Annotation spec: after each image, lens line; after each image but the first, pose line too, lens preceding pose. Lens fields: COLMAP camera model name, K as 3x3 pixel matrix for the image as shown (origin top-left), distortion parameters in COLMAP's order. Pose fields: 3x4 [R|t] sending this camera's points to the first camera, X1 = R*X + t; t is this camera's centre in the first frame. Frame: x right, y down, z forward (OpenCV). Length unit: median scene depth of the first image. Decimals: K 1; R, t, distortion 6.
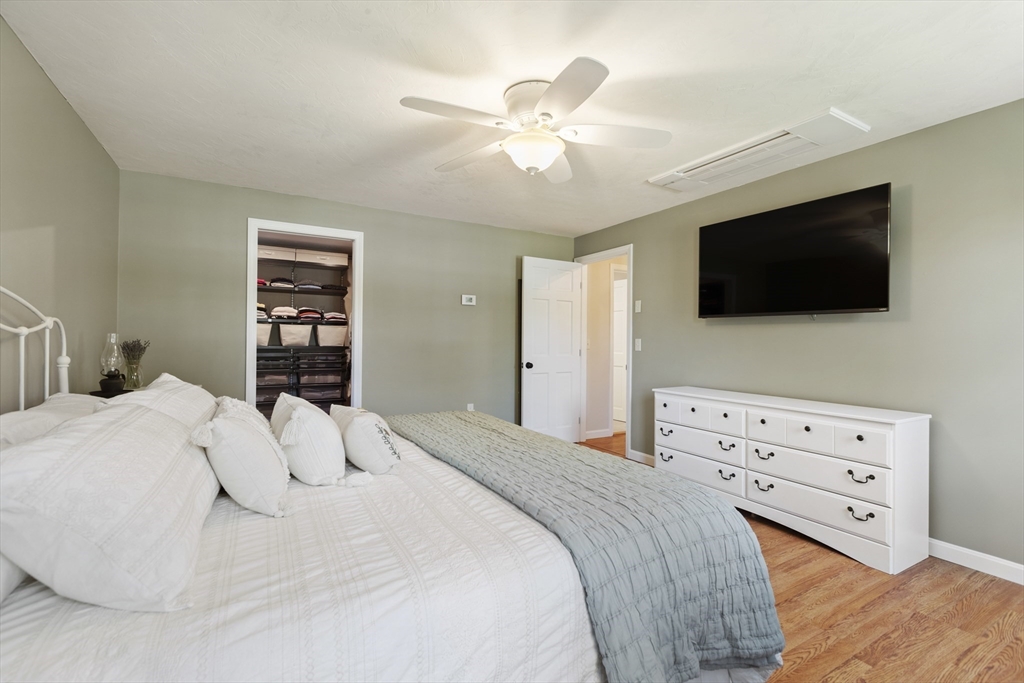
lens RADIAL K [[460.6, 0, 512.0], [0, 460.6, 341.5], [0, 0, 1]] dist [0.001020, 0.000107]
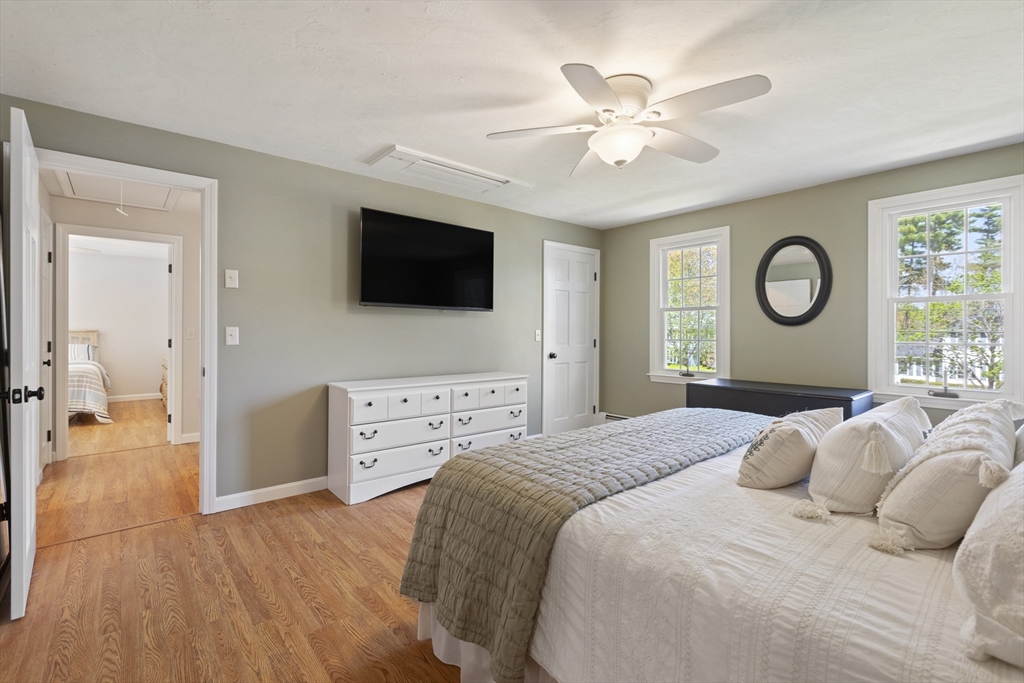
lens RADIAL K [[453.1, 0, 511.3], [0, 453.1, 334.7], [0, 0, 1]] dist [-0.000043, -0.000036]
pose [[-0.183774, -0.027197, 0.982592, -0.614185], [-0.009240, 0.999621, 0.025941, -0.020814], [-0.982925, -0.004312, -0.183956, 0.980448]]
